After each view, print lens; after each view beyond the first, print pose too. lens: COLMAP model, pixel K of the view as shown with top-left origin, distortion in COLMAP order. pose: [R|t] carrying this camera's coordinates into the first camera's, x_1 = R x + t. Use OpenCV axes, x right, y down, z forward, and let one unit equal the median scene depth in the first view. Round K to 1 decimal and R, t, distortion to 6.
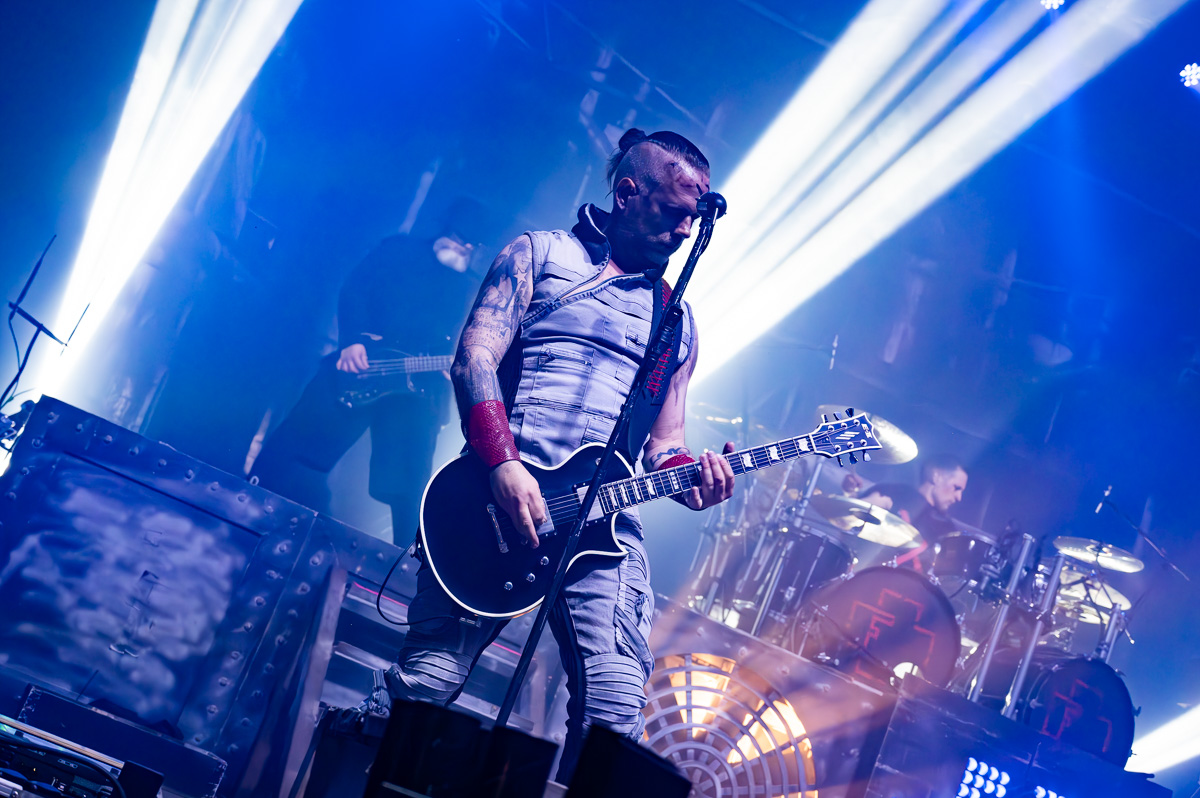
lens RADIAL K [[1692.6, 0, 600.0], [0, 1692.6, 399.0], [0, 0, 1]] dist [0.019839, 0.009926]
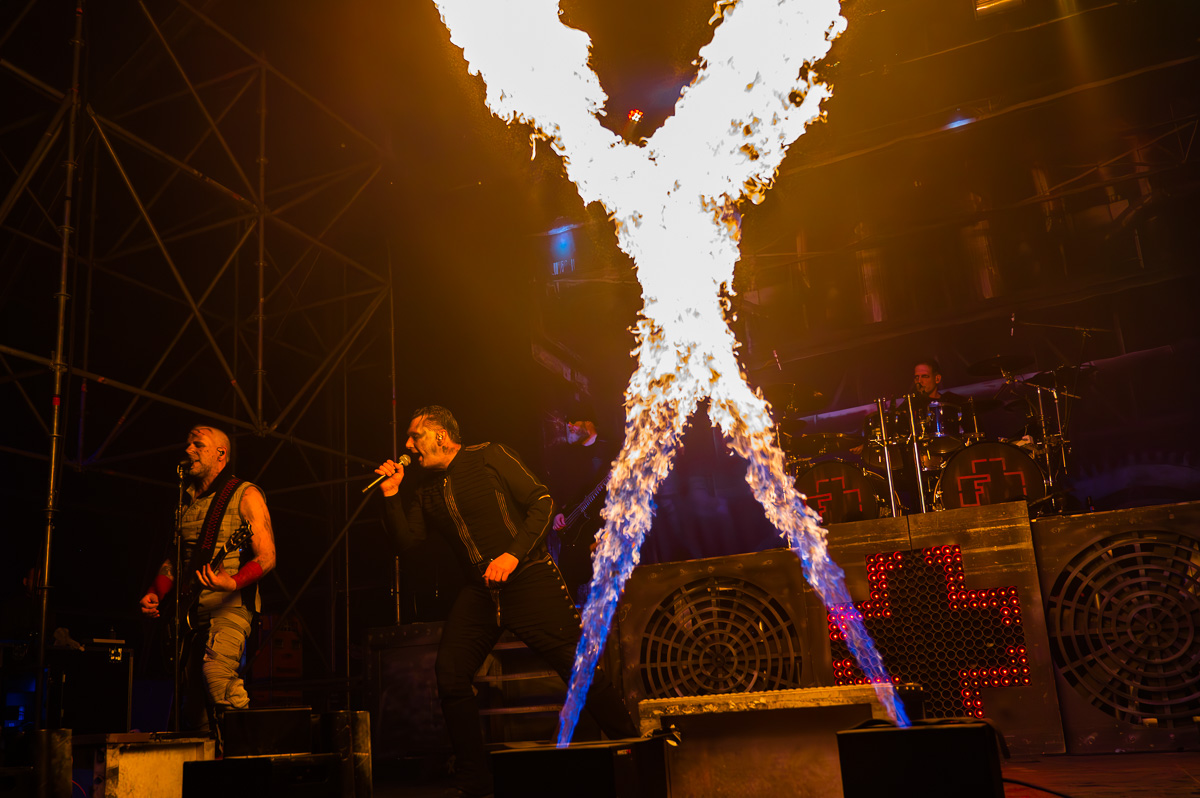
lens RADIAL K [[1093.1, 0, 565.9], [0, 1093.1, 434.7], [0, 0, 1]] dist [-0.009793, 0.001550]
pose [[0.638132, -0.546274, -0.542561, 0.653878], [0.478559, 0.833451, -0.276298, 0.270586], [0.603132, -0.083333, 0.793277, 0.082572]]
